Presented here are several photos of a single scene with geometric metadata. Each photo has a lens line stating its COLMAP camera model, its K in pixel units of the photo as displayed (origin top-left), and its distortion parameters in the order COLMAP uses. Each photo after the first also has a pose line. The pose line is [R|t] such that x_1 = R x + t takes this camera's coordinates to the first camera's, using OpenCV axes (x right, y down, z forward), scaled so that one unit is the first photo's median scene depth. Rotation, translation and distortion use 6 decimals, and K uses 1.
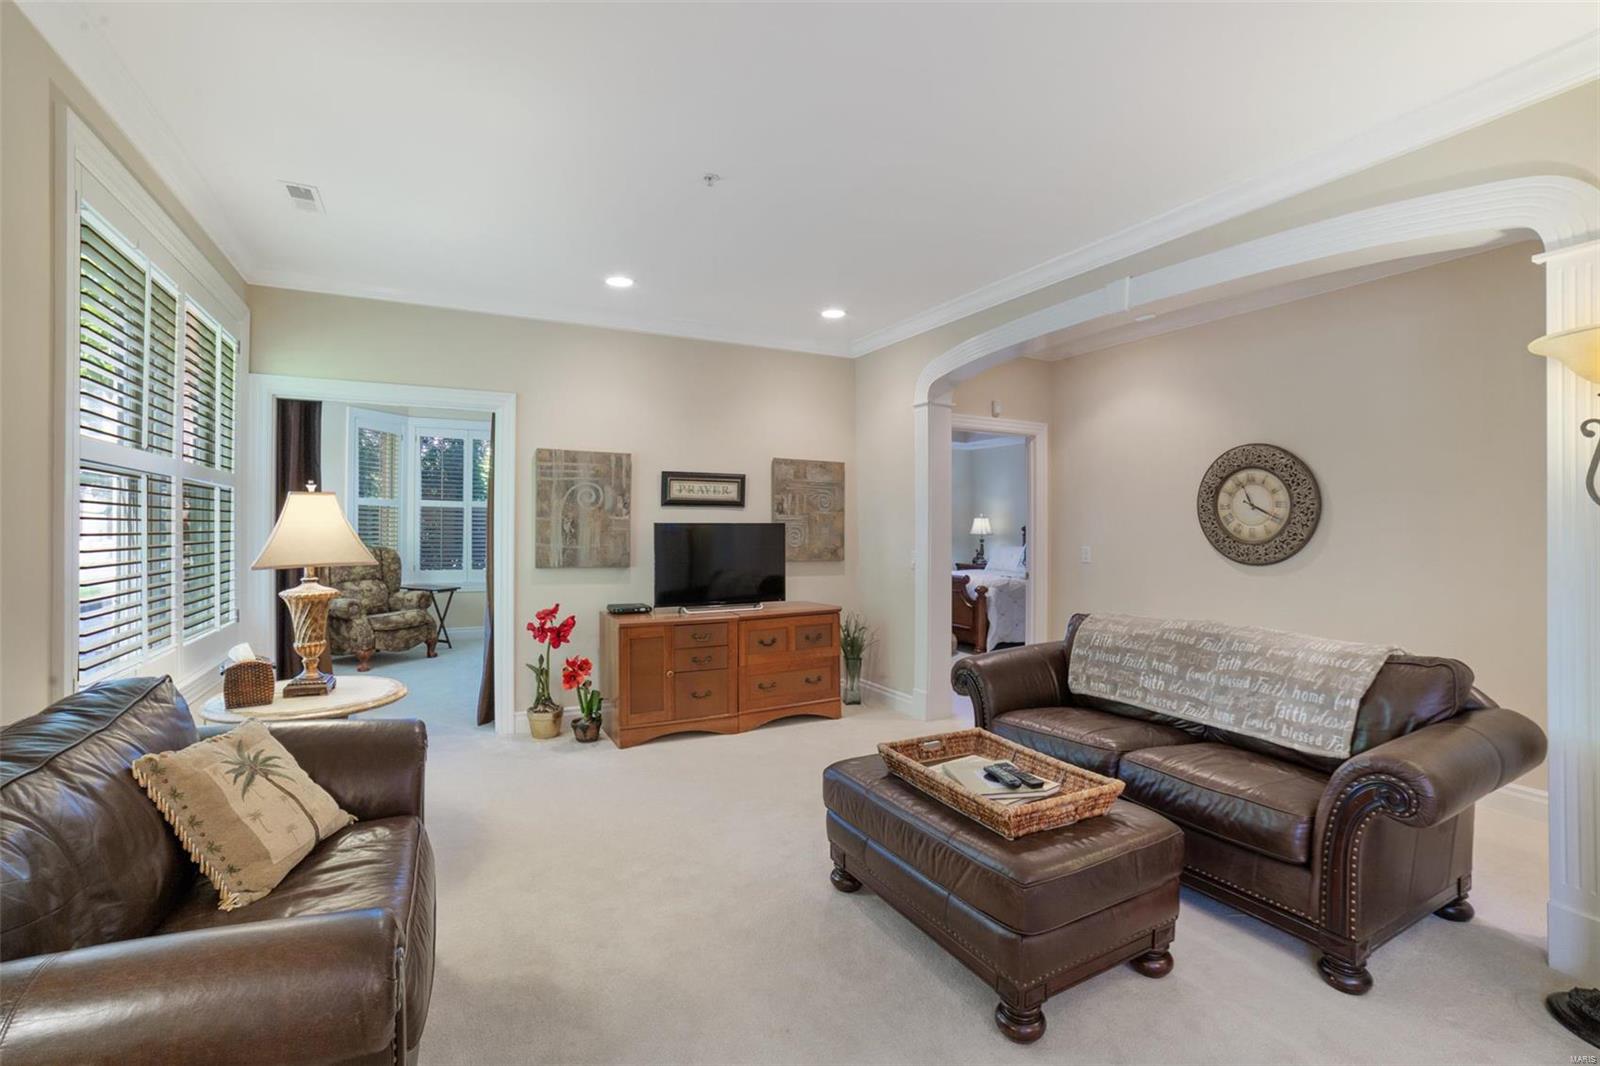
lens RADIAL K [[724.4, 0, 806.6], [0, 724.4, 536.9], [0, 0, 1]] dist [-0.021003, 0.006523]
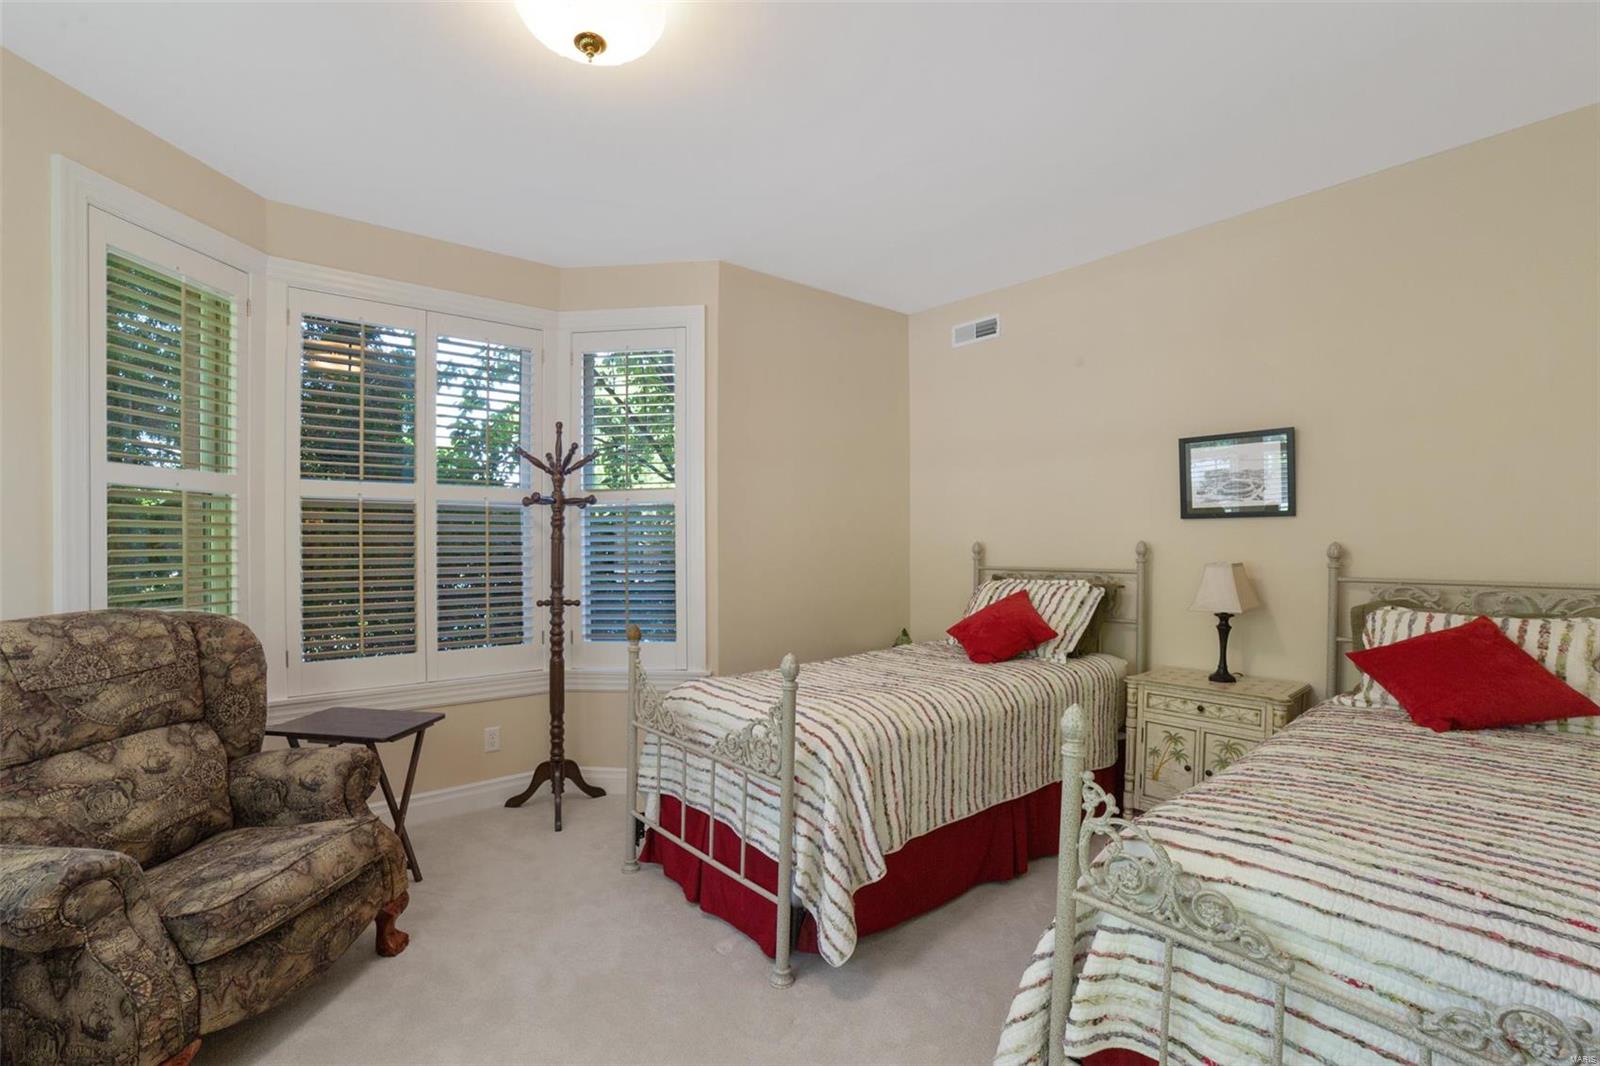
lens RADIAL K [[724.4, 0, 839.4], [0, 724.4, 561.1], [0, 0, 1]] dist [-0.021003, 0.006523]
pose [[0.971431, -0.008290, 0.237179, -0.585886], [0.005331, 0.999900, 0.013114, -0.017957], [-0.237264, -0.011475, 0.971377, 0.941486]]
